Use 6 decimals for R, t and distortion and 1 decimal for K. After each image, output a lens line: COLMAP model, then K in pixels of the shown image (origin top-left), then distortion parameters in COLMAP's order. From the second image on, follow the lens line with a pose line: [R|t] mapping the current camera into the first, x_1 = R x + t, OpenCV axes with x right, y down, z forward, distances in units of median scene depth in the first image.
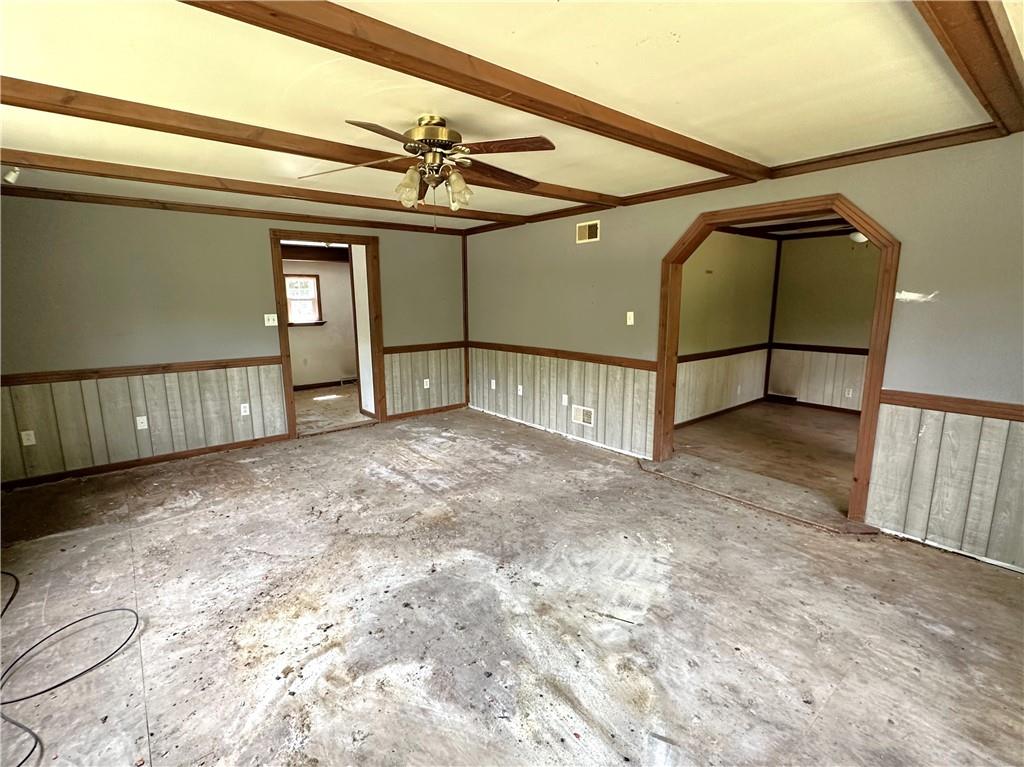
lens RADIAL K [[475.2, 0, 509.8], [0, 475.2, 382.2], [0, 0, 1]] dist [-0.003829, -0.000375]
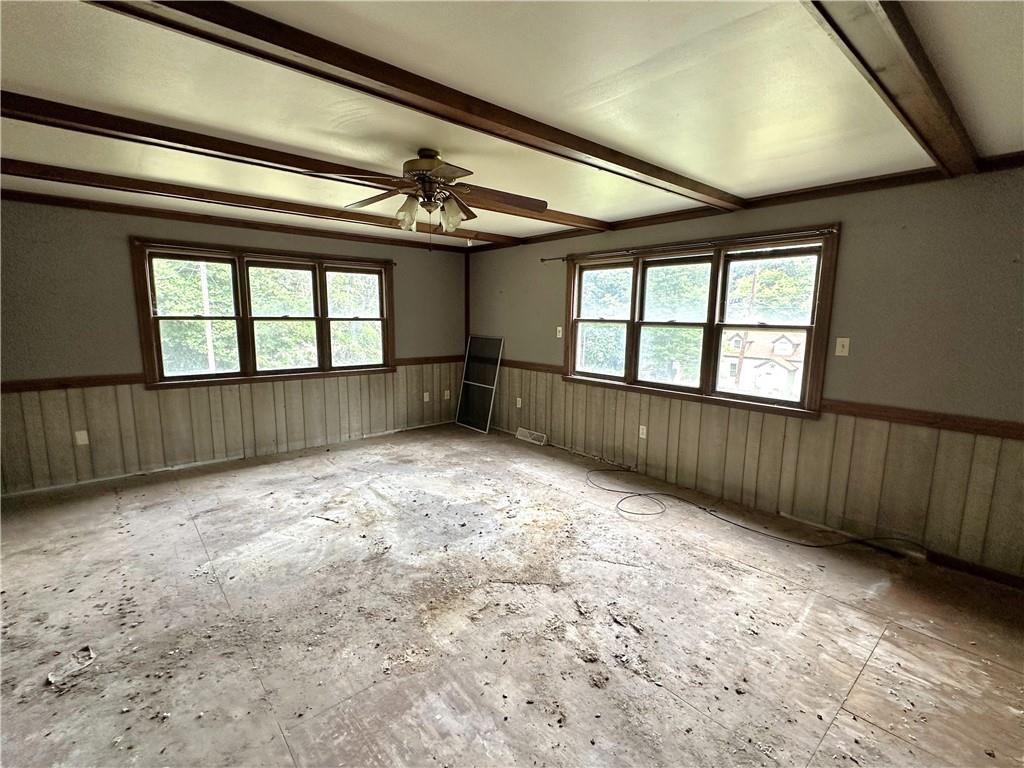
lens RADIAL K [[475.2, 0, 513.3], [0, 475.2, 385.5], [0, 0, 1]] dist [-0.003829, -0.000375]
pose [[-0.999775, -0.001831, -0.021118, -0.304312], [-0.008491, 0.947437, 0.319829, -0.350818], [0.019423, 0.319937, -0.947240, 2.003842]]
